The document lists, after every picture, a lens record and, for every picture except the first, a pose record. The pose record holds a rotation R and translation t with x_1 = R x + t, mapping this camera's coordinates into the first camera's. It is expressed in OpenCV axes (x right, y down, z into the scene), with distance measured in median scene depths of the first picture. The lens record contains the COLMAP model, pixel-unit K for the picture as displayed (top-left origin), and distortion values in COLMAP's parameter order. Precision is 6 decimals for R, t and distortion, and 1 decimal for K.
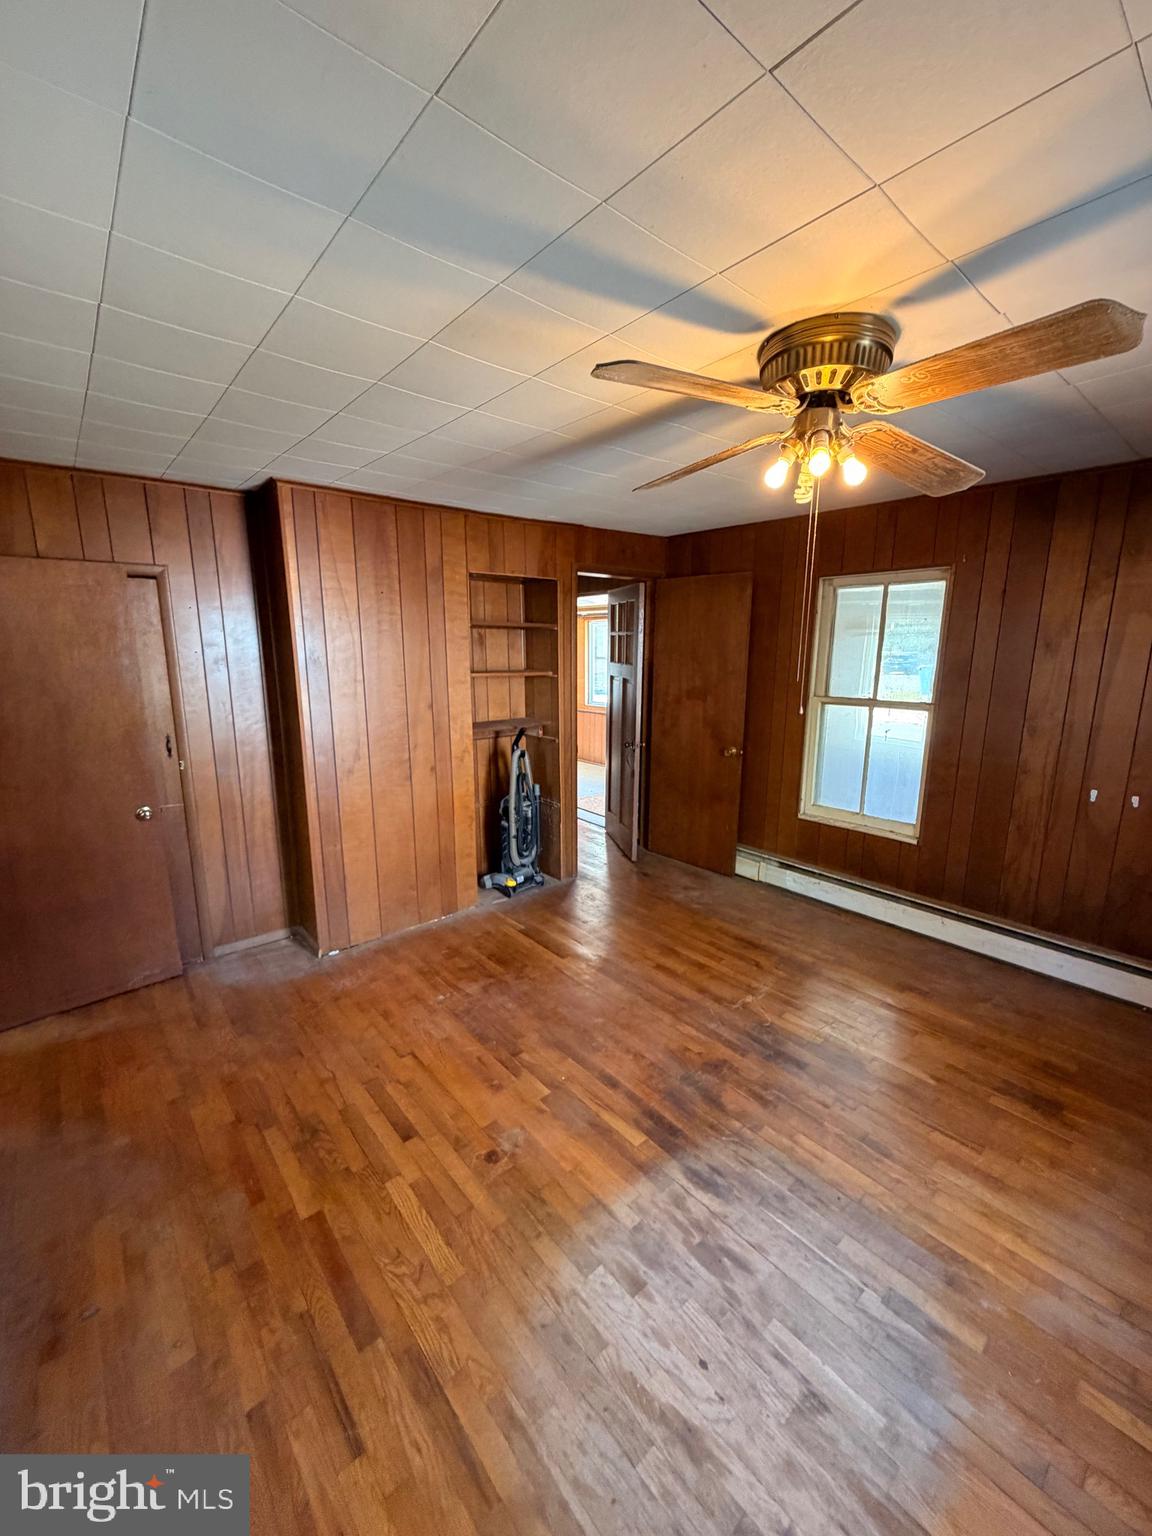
lens RADIAL K [[609.8, 0, 574.6], [0, 609.8, 761.9], [0, 0, 1]] dist [-0.000966, 0.000018]
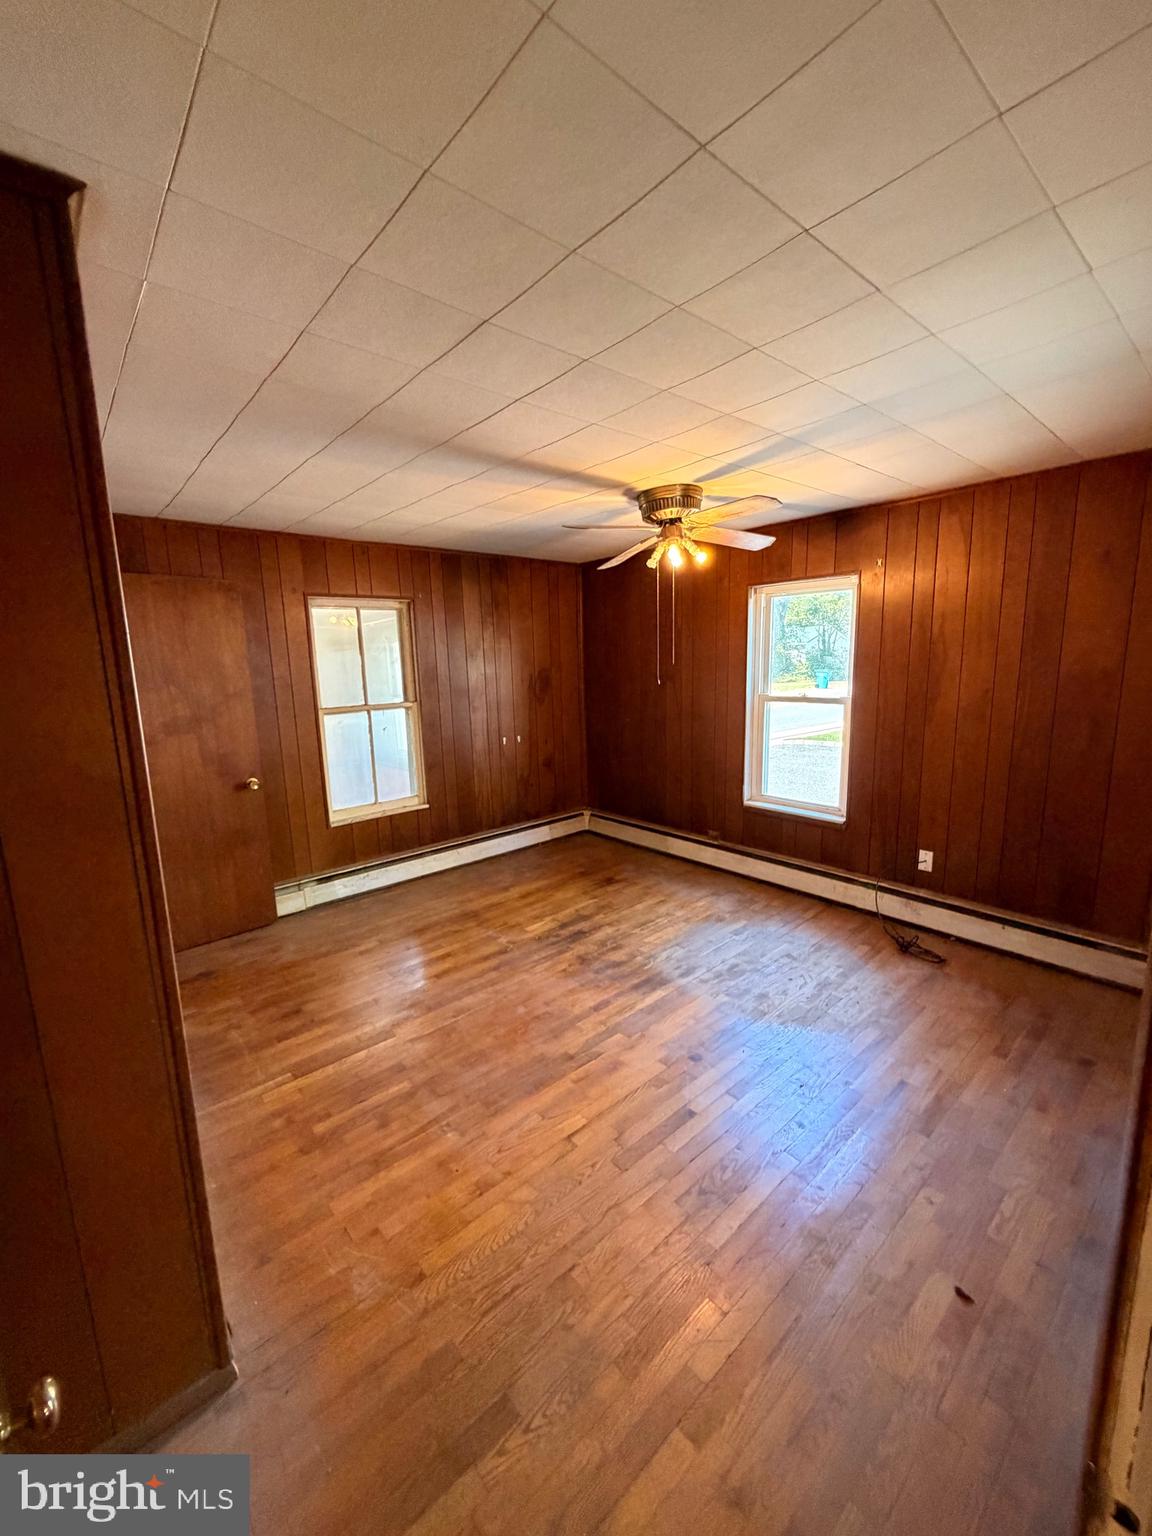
lens RADIAL K [[609.8, 0, 574.6], [0, 609.8, 761.9], [0, 0, 1]] dist [-0.000966, 0.000018]
pose [[-0.007092, -0.166575, 0.986003, -0.869103], [0.222273, 0.961098, 0.163966, -0.126134], [-0.974959, 0.220325, 0.030209, 0.746352]]
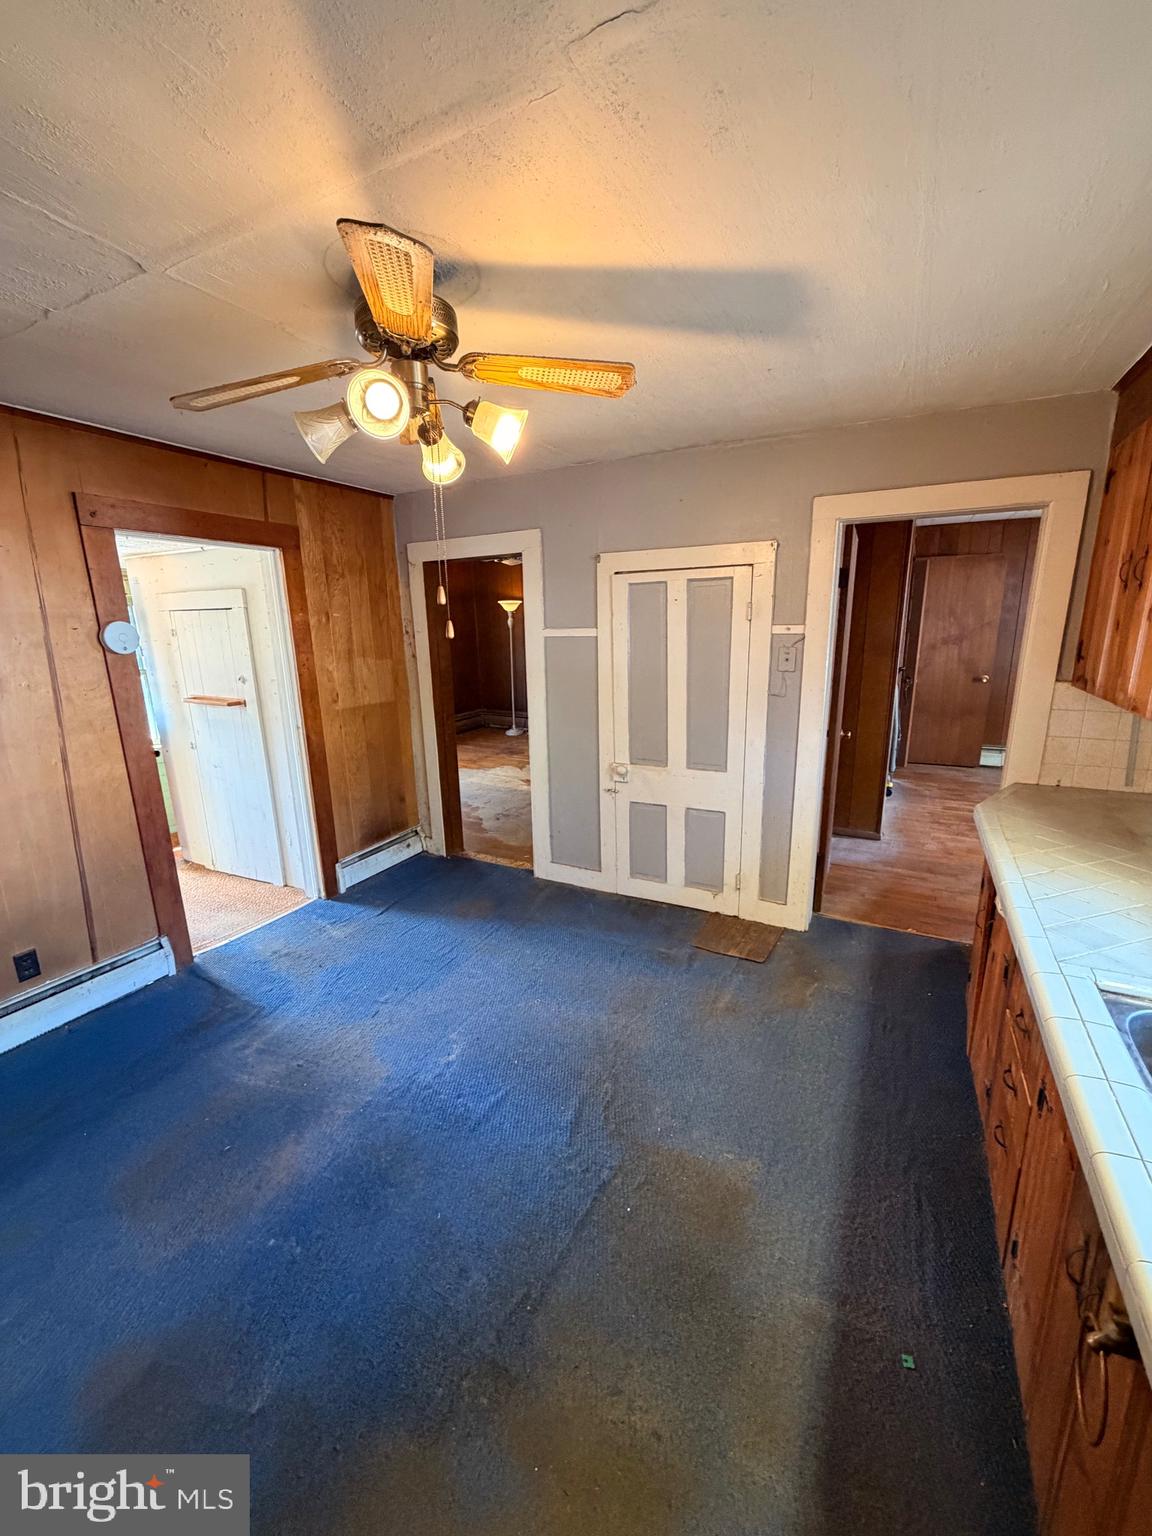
lens RADIAL K [[609.8, 0, 574.6], [0, 609.8, 761.9], [0, 0, 1]] dist [-0.000966, 0.000018]
pose [[0.932883, -0.107358, 0.343808, -1.688554], [0.095668, 0.994114, 0.050839, 0.017634], [-0.347242, -0.014536, 0.937663, -0.031361]]
